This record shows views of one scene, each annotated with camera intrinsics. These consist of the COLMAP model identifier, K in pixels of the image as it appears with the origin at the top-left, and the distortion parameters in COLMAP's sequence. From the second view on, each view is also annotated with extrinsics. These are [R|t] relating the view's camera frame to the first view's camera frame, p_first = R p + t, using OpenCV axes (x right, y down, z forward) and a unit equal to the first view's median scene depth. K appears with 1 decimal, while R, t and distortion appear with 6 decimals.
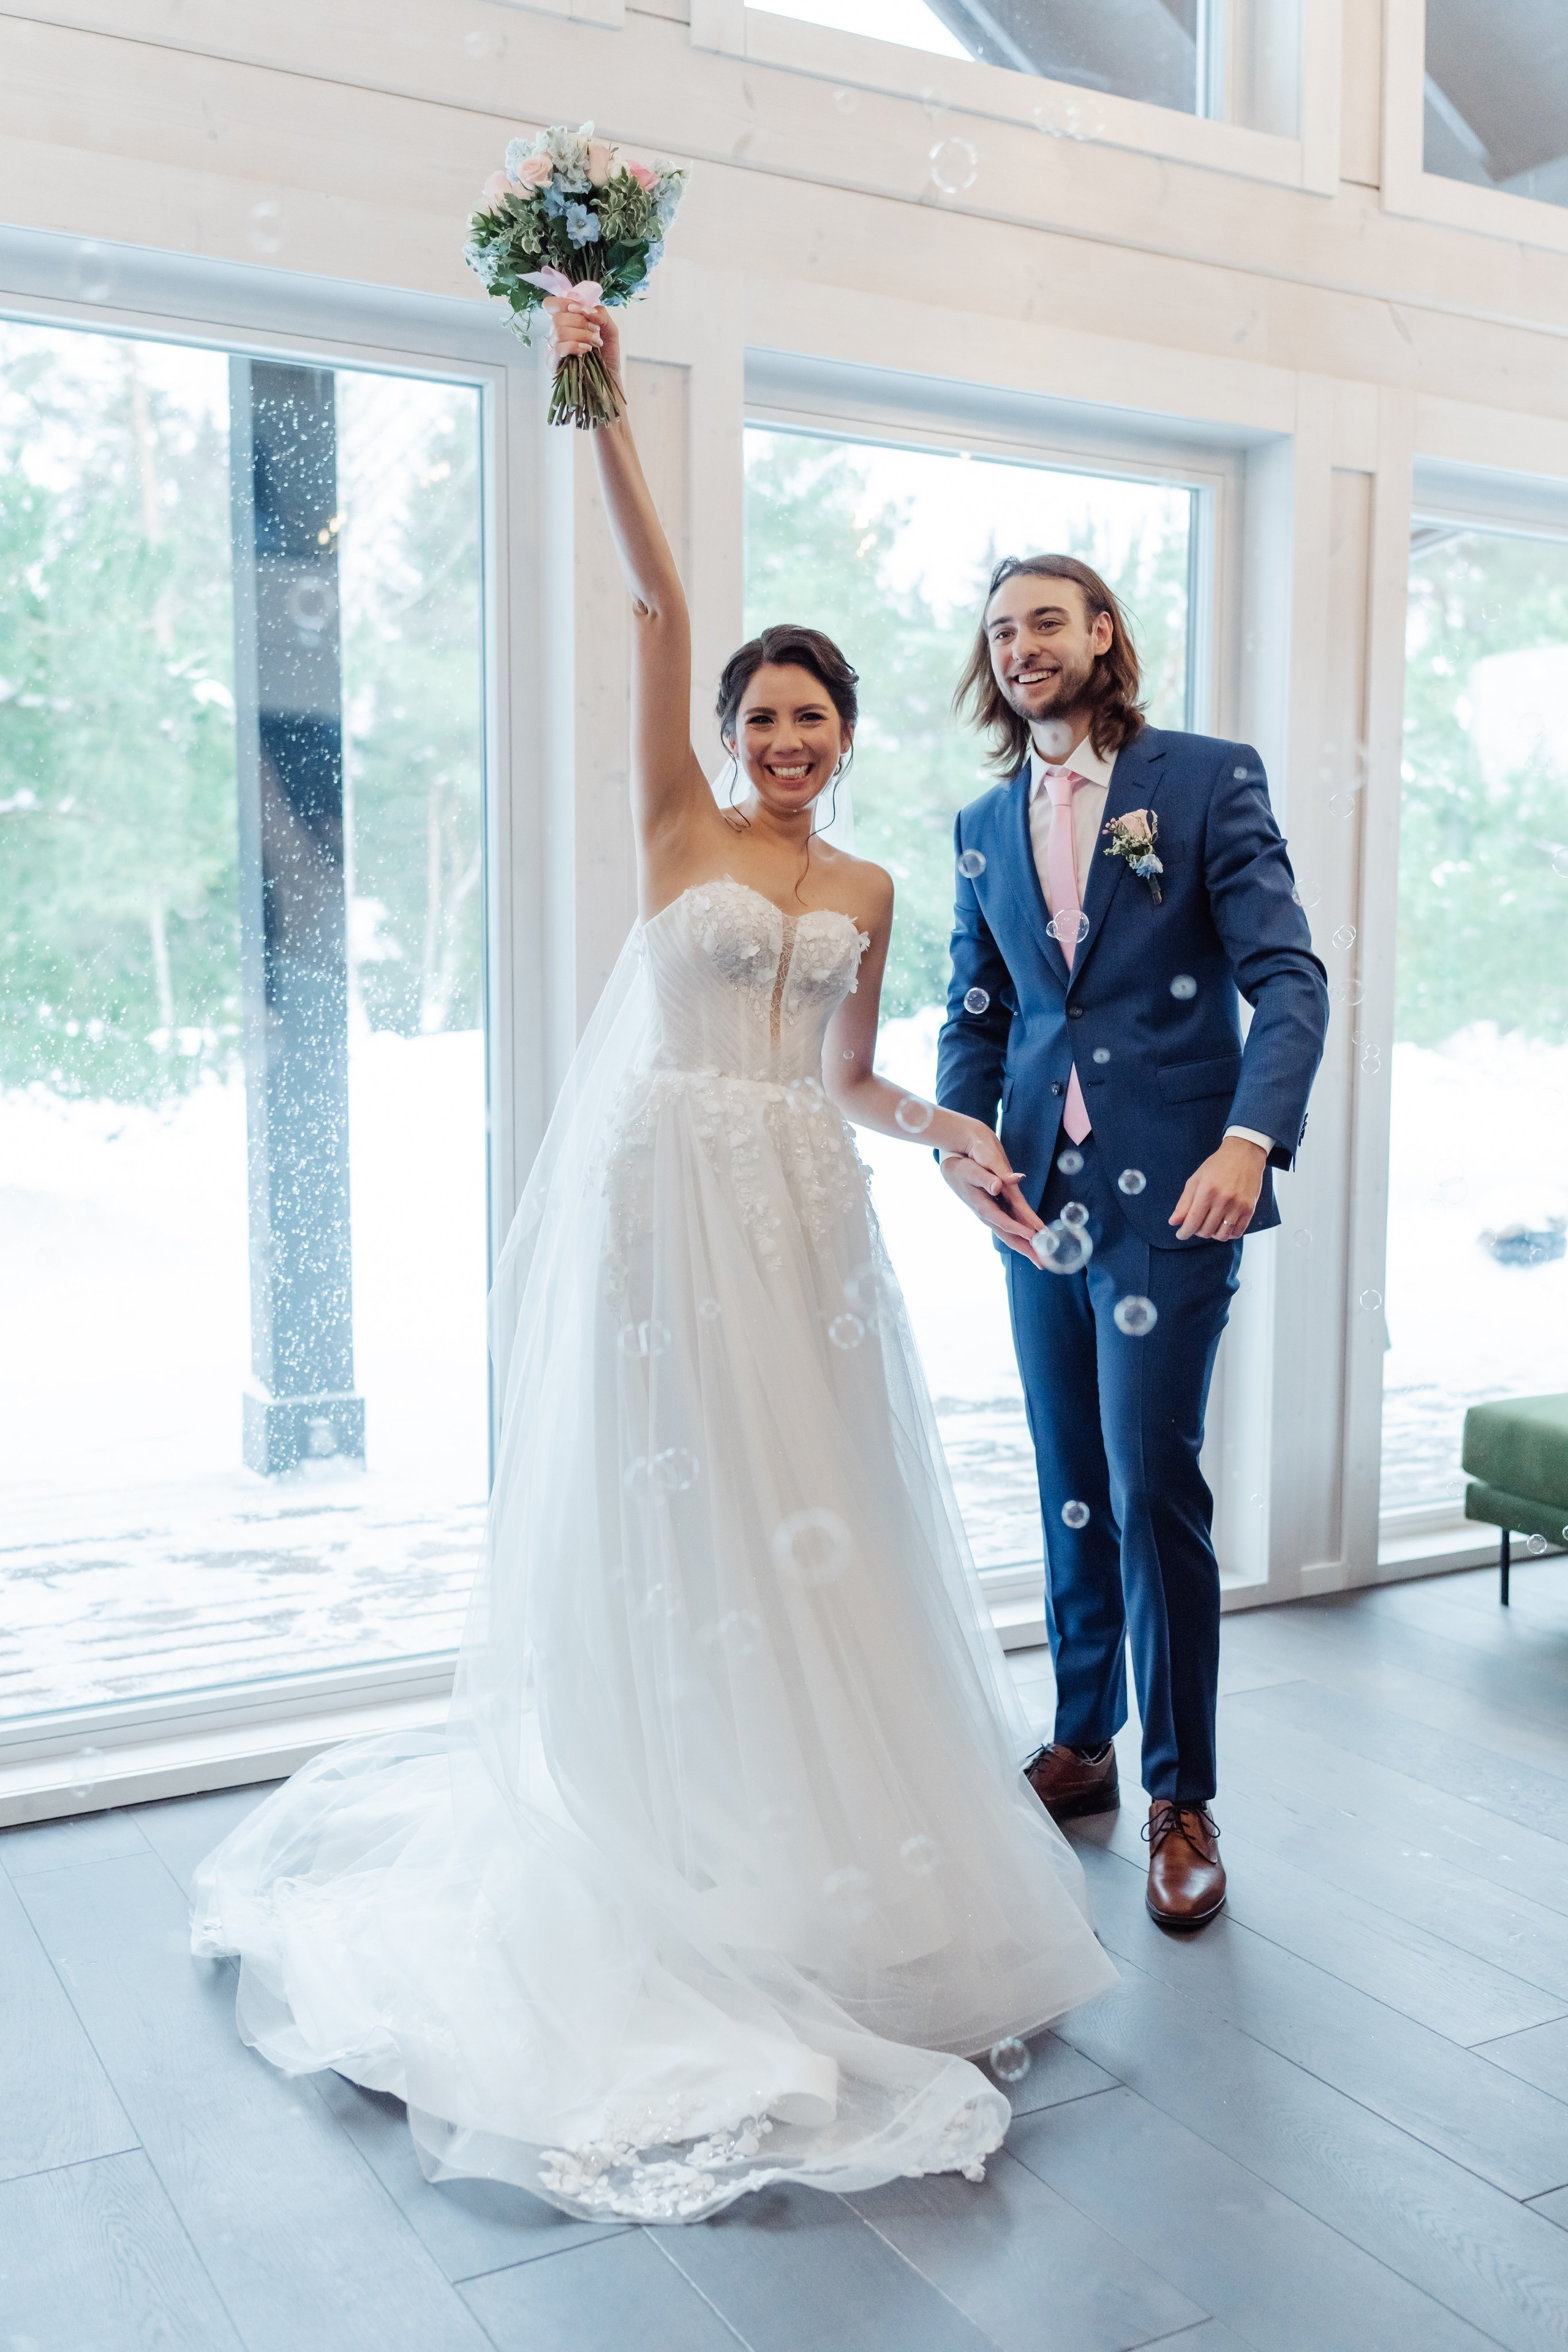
lens RADIAL K [[2220.4, 0, 769.6], [0, 2220.4, 1168.0], [0, 0, 1]] dist [-0.004476, 0.000000]
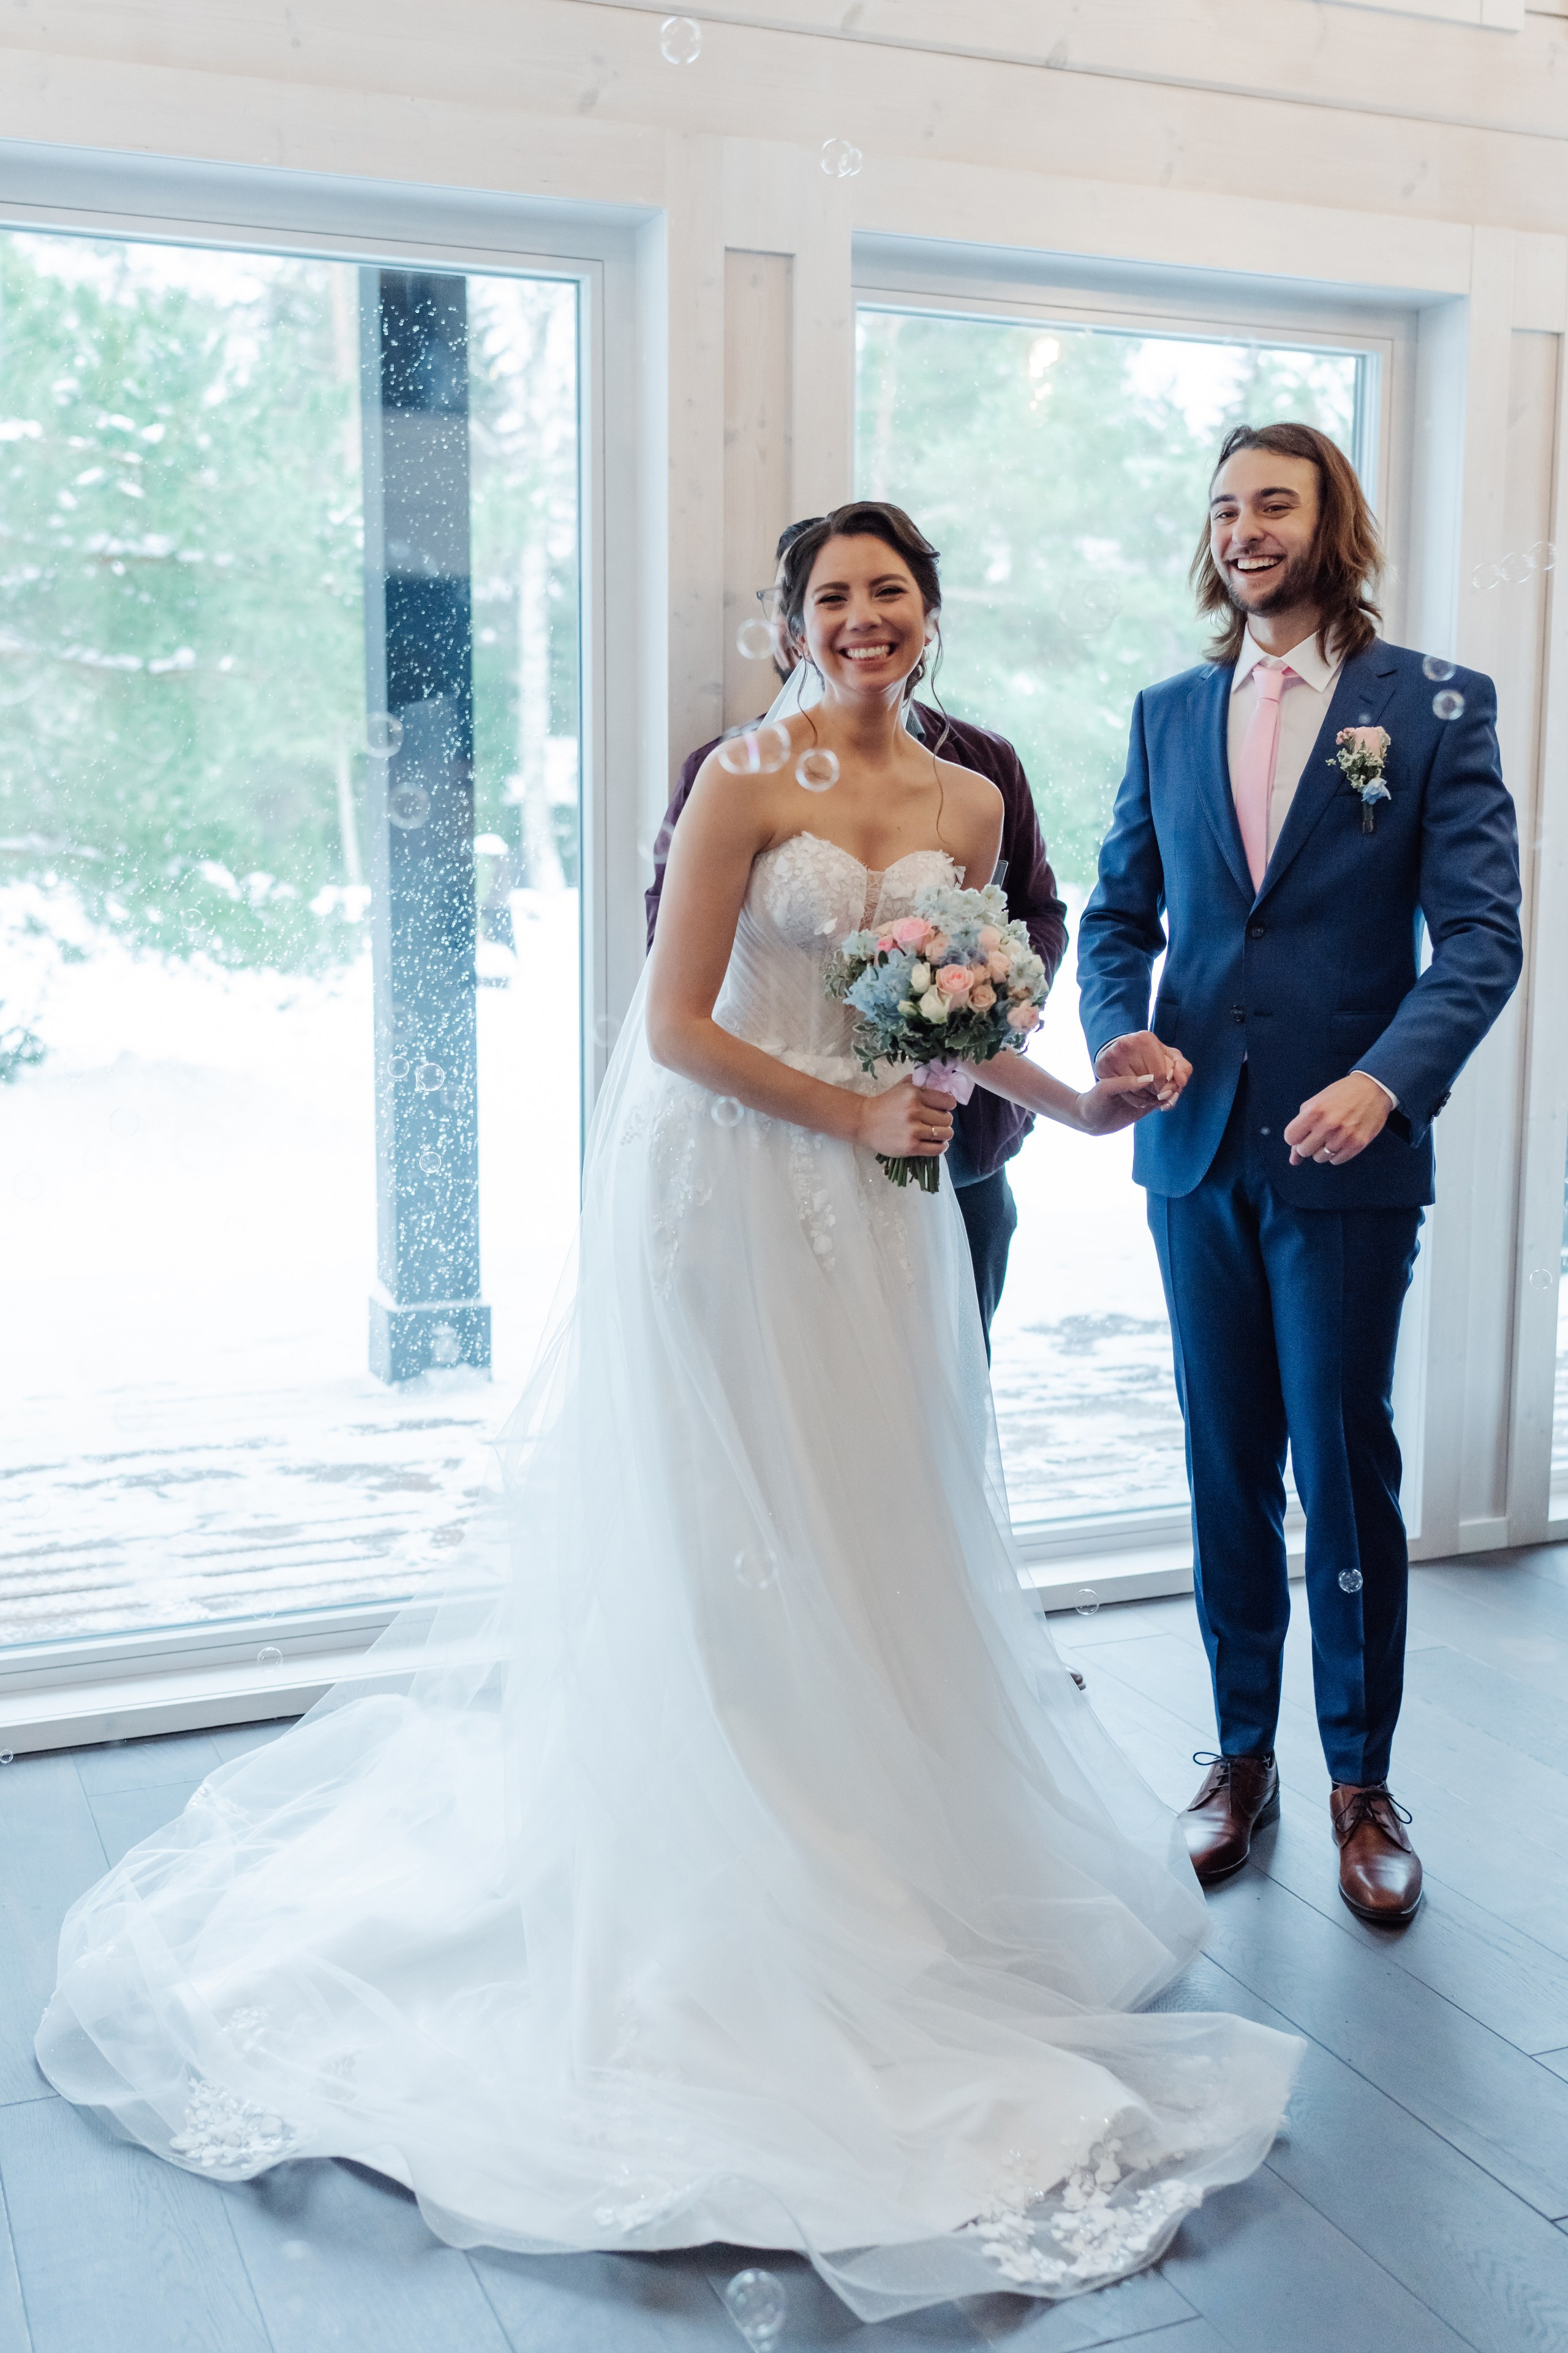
lens RADIAL K [[2407.6, 0, 705.5], [0, 2407.6, 1106.1], [0, 0, 1]] dist [-0.008312, 0.000000]
pose [[0.992261, 0.014323, -0.123338, 0.049320], [-0.010164, 0.999361, 0.034279, -0.026039], [0.123750, -0.032760, 0.991772, -0.033734]]
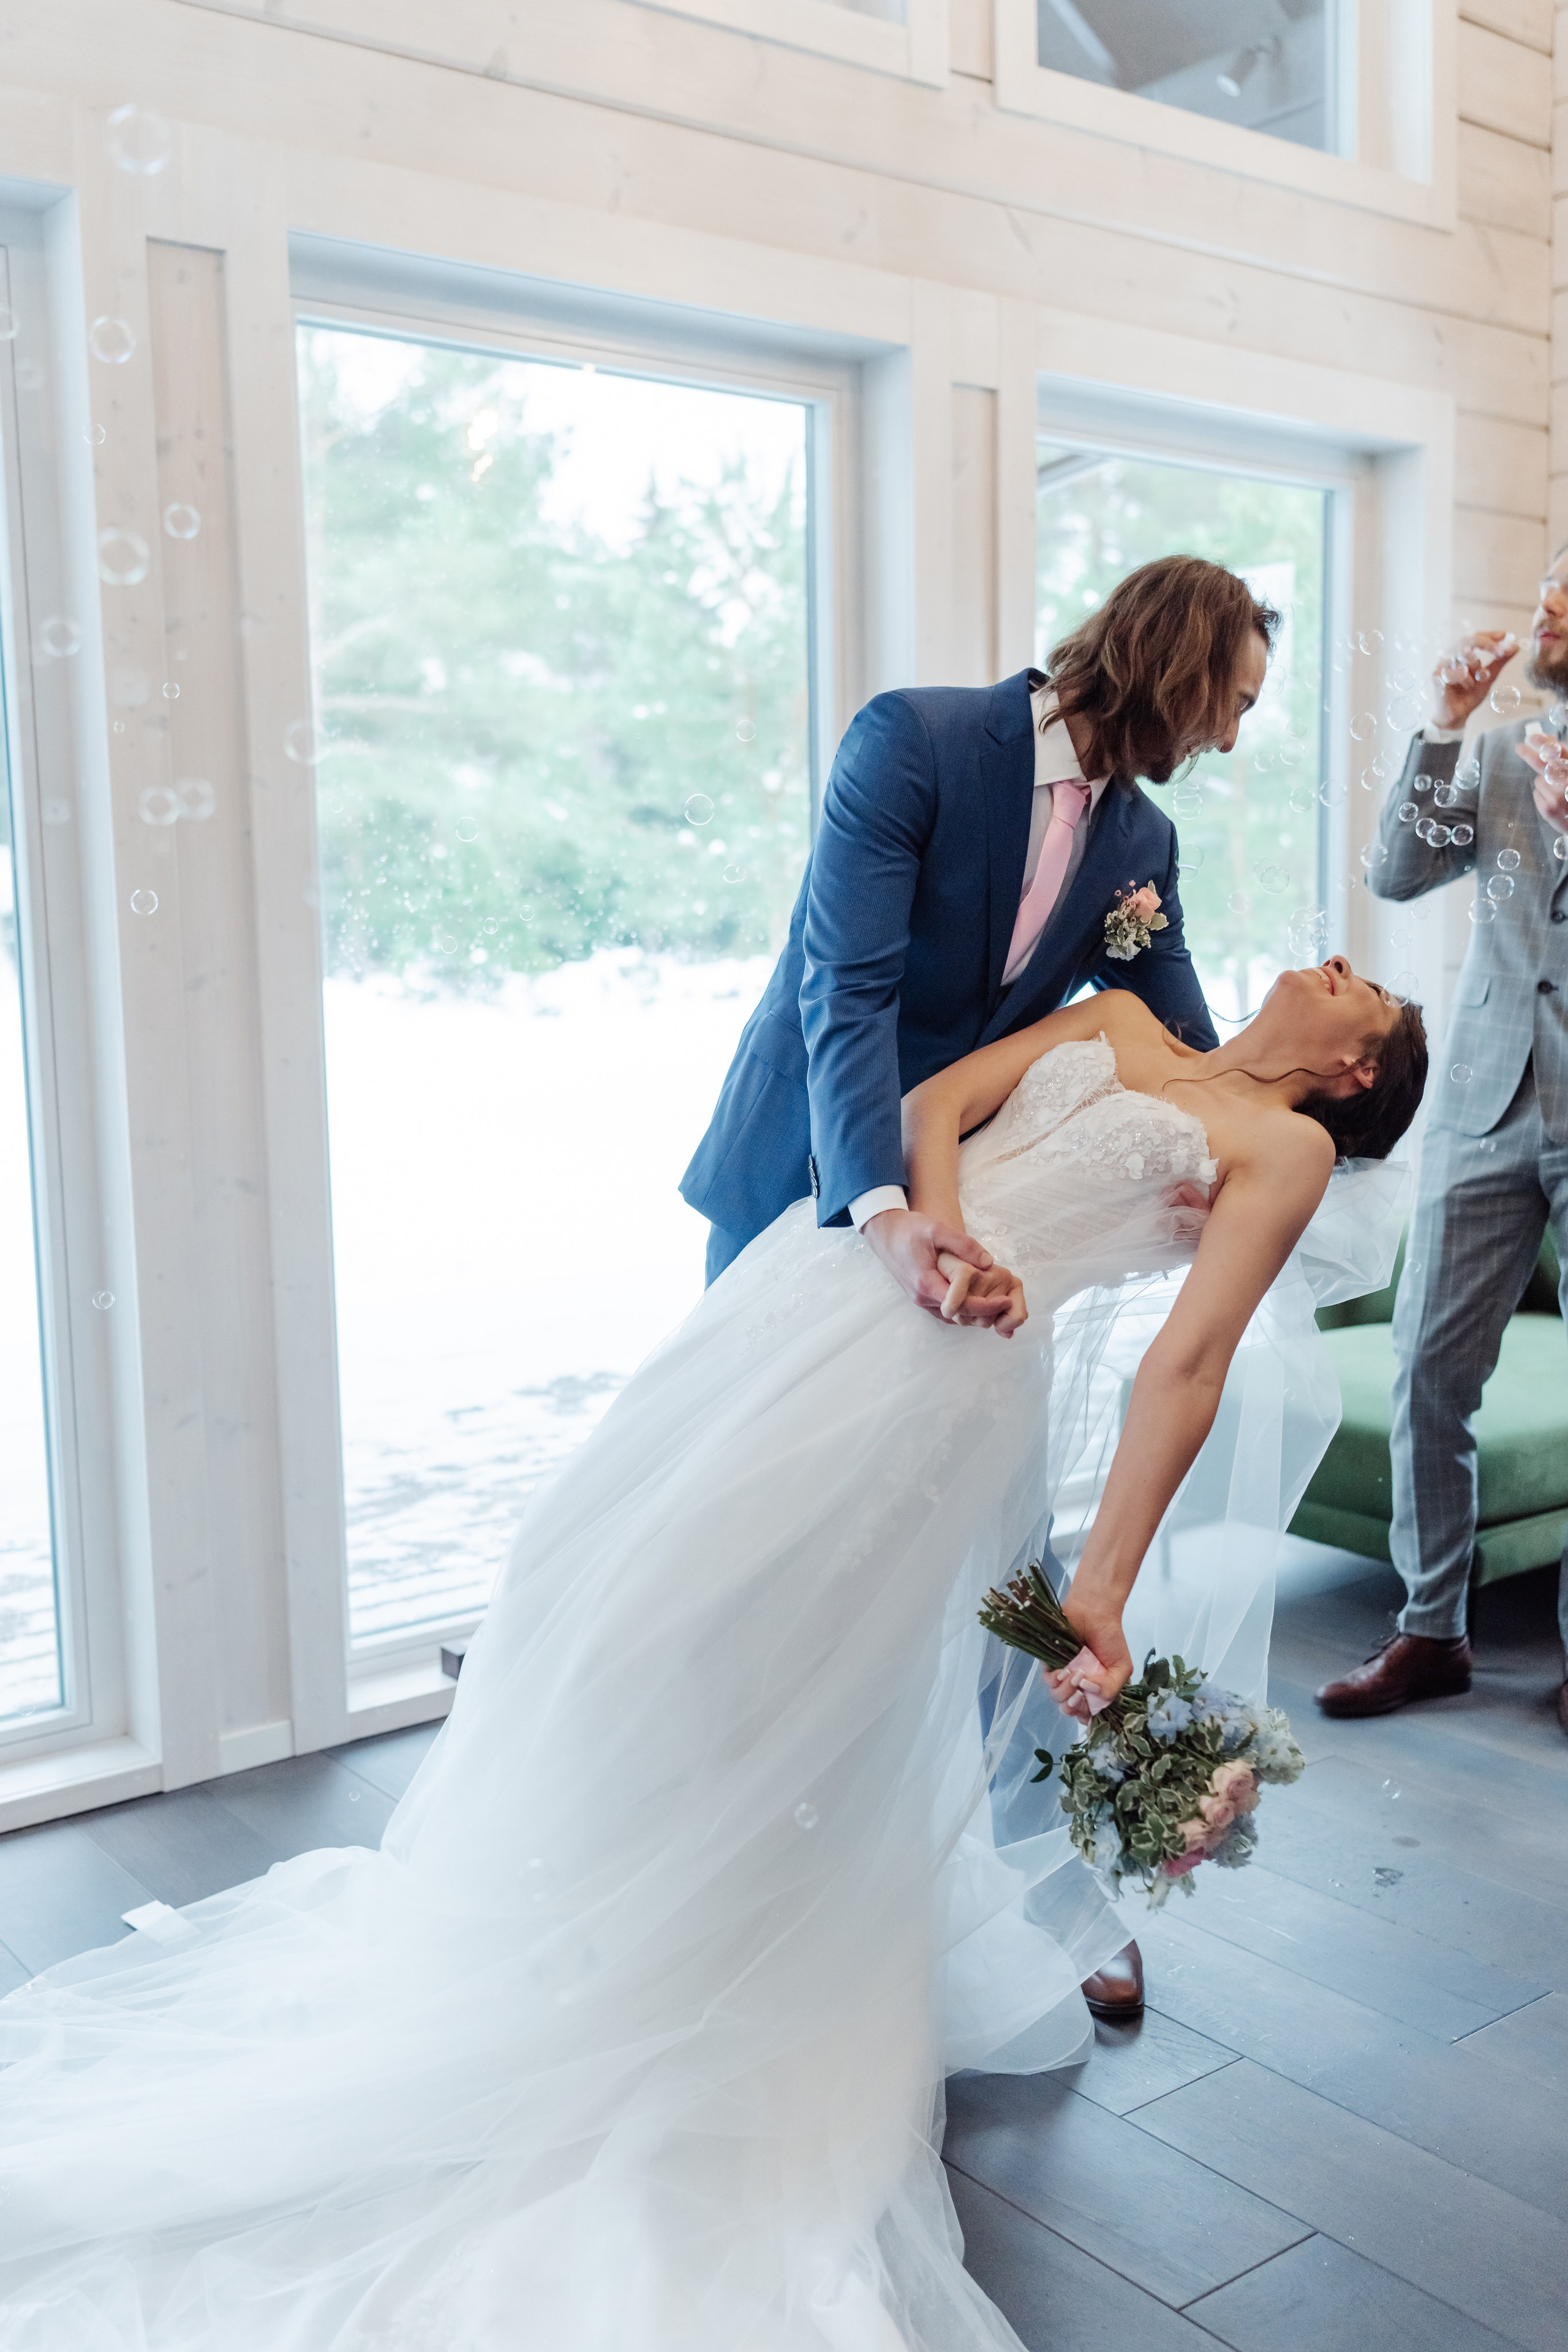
lens RADIAL K [[2220.4, 0, 792.0], [0, 2220.4, 1168.8], [0, 0, 1]] dist [-0.004476, 0.000000]
pose [[0.988383, -0.037570, 0.147265, 0.036009], [0.033484, 0.998985, 0.030127, -0.014658], [-0.148247, -0.024846, 0.988638, 0.075401]]
